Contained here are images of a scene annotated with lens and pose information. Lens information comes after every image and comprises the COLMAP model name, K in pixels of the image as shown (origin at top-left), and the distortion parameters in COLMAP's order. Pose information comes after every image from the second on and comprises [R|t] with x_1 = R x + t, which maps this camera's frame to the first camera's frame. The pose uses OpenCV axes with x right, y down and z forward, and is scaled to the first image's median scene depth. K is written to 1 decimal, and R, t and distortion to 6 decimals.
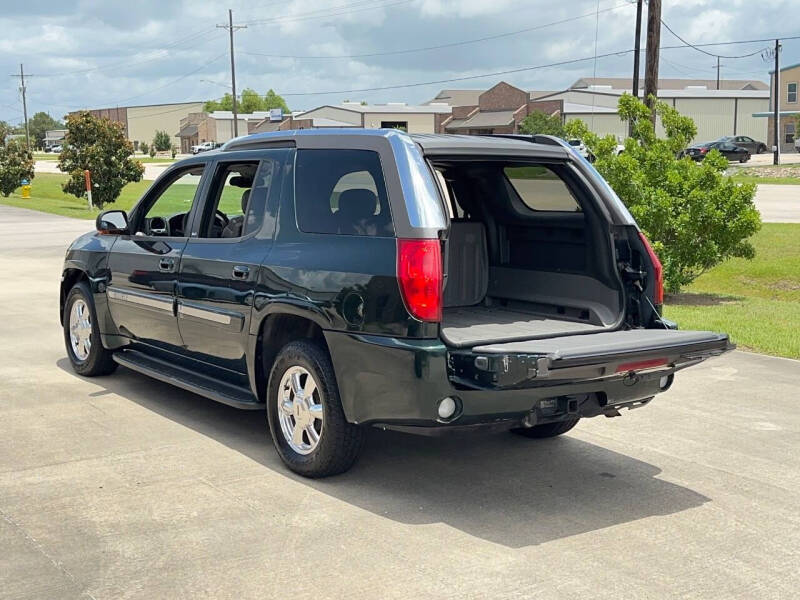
lens RADIAL K [[1079.9, 0, 396.4], [0, 1079.9, 295.6], [0, 0, 1]] dist [0.097845, 0.000000]
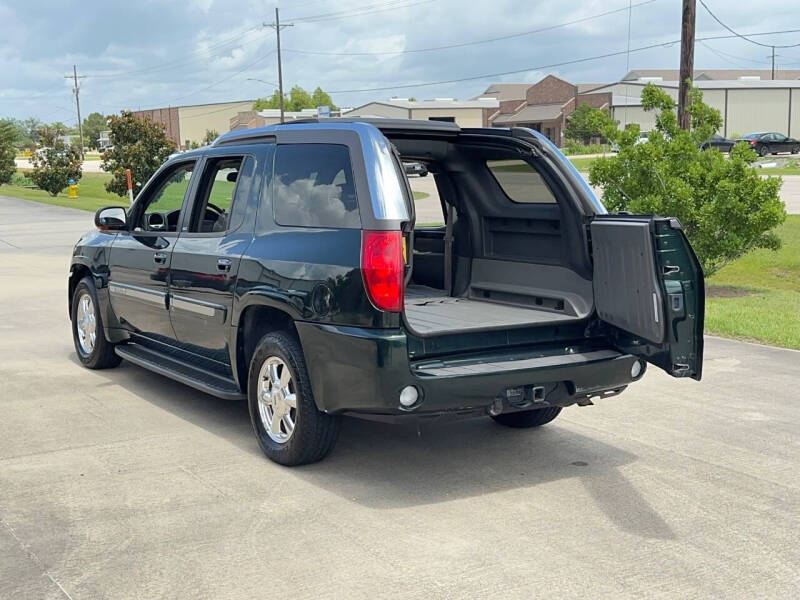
lens RADIAL K [[1079.9, 0, 397.1], [0, 1079.9, 297.3], [0, 0, 1]] dist [0.097845, 0.000000]
pose [[0.998941, -0.005728, -0.045641, 0.060039], [0.005965, 0.999969, 0.005064, 0.003800], [0.045610, -0.005331, 0.998945, -0.013101]]
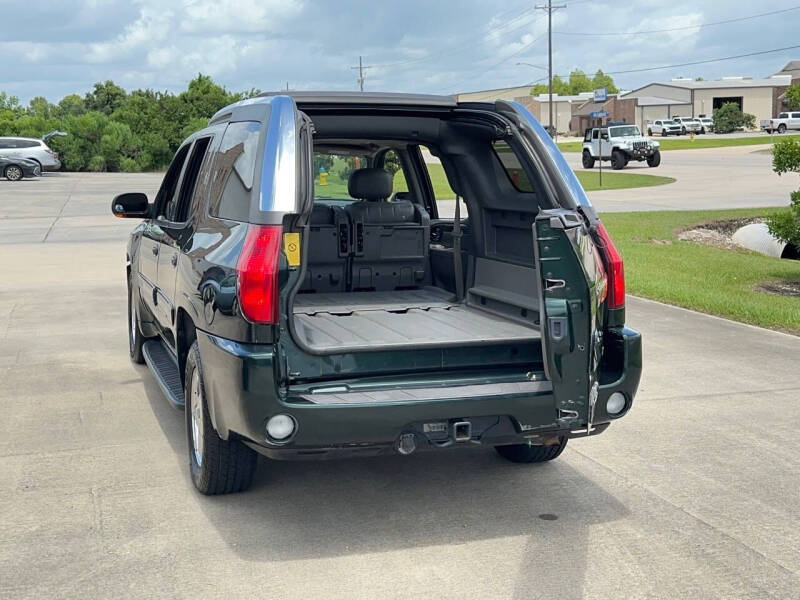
lens RADIAL K [[1079.9, 0, 399.8], [0, 1079.9, 300.5], [0, 0, 1]] dist [0.097845, 0.000000]
pose [[0.956481, 0.025568, -0.290674, 0.273731], [-0.019709, 0.999540, 0.023070, -0.011326], [0.291130, -0.016337, 0.956544, 0.164637]]
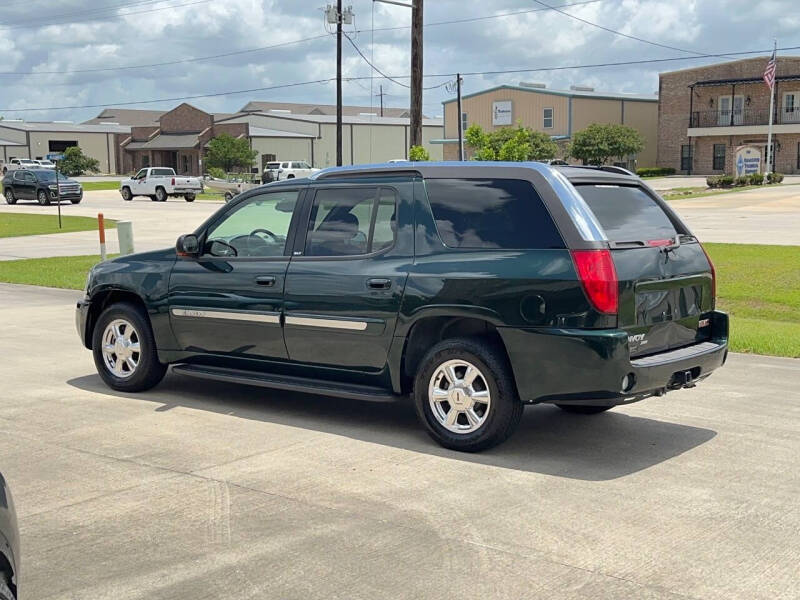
lens RADIAL K [[1079.9, 0, 401.6], [0, 1079.9, 307.6], [0, 0, 1]] dist [0.097845, 0.000000]
pose [[0.954060, -0.035094, 0.297554, -0.420925], [0.037848, 0.999277, -0.003499, 0.007678], [-0.297216, 0.014601, 0.954699, -0.106248]]
